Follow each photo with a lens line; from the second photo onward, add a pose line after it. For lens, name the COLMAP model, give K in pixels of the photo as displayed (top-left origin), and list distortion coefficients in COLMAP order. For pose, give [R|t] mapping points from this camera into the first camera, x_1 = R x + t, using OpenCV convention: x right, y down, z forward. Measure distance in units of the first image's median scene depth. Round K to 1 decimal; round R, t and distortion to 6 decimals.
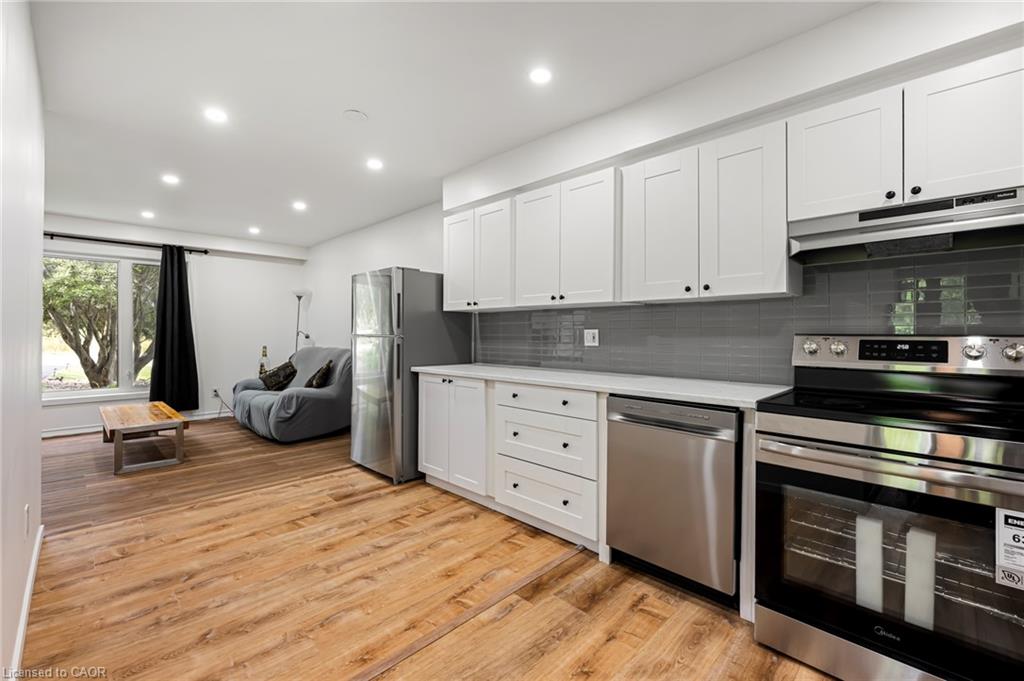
lens RADIAL K [[438.4, 0, 510.4], [0, 438.4, 332.1], [0, 0, 1]] dist [-0.000202, -0.000087]
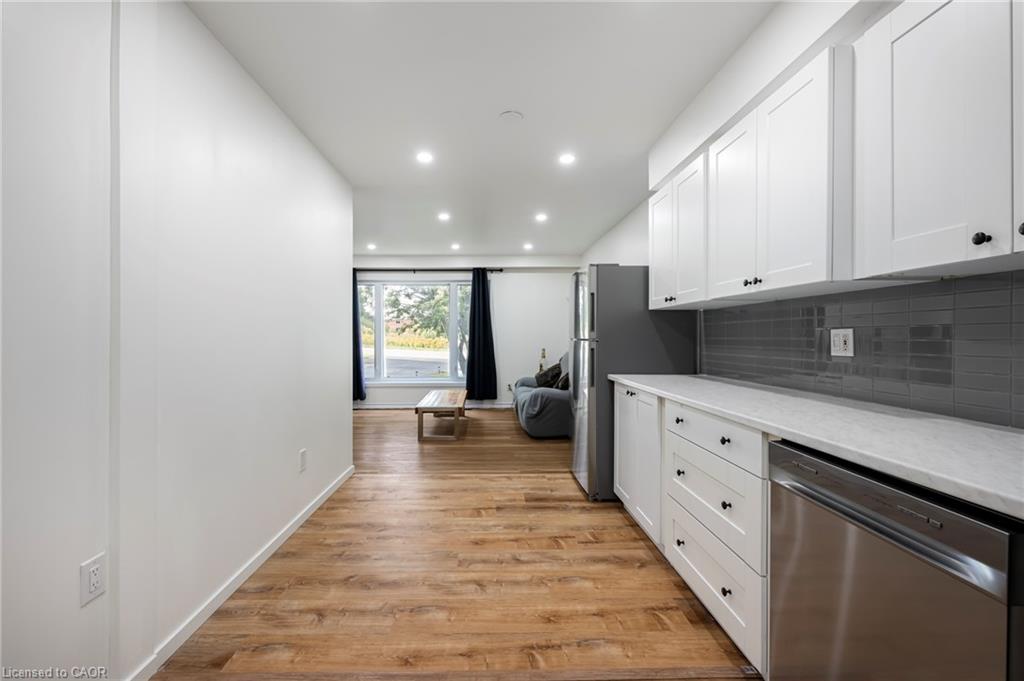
lens RADIAL K [[439.2, 0, 487.1], [0, 439.2, 338.2], [0, 0, 1]] dist [-0.000119, -0.000027]
pose [[0.708506, -0.001388, -0.705704, 0.277468], [0.005372, 0.999980, 0.003427, 0.002129], [0.705685, -0.006219, 0.708499, 0.229703]]
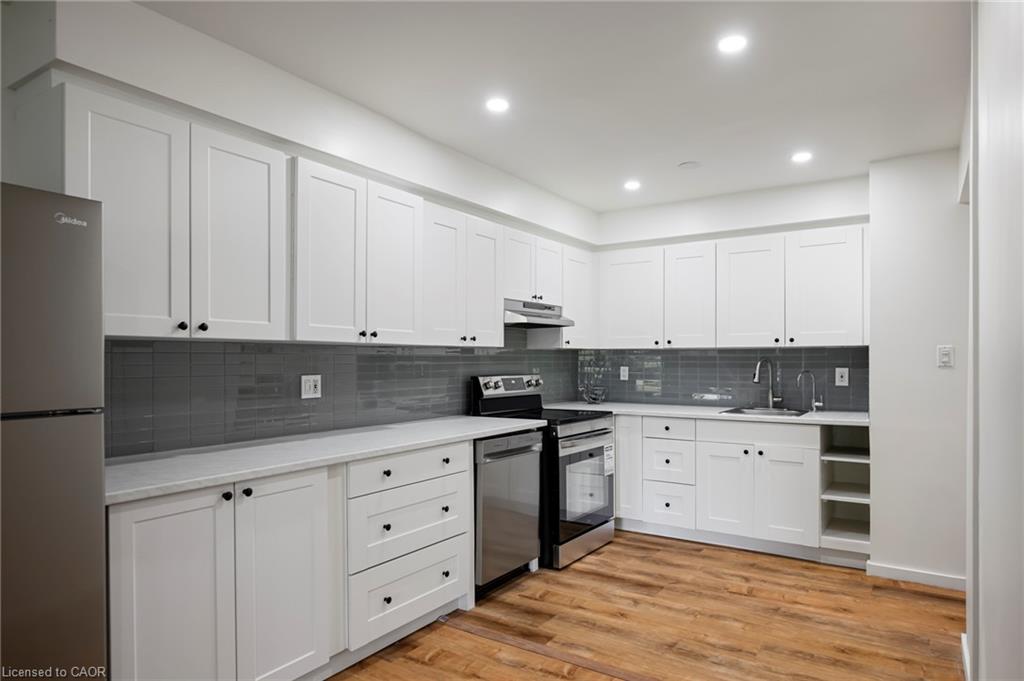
lens RADIAL K [[620.9, 0, 508.6], [0, 620.9, 362.2], [0, 0, 1]] dist [-0.001166, -0.000334]
pose [[-0.193233, -0.006310, 0.981133, -0.916942], [-0.001344, 0.999980, 0.006167, -0.035493], [-0.981152, -0.000127, -0.193238, 0.917053]]
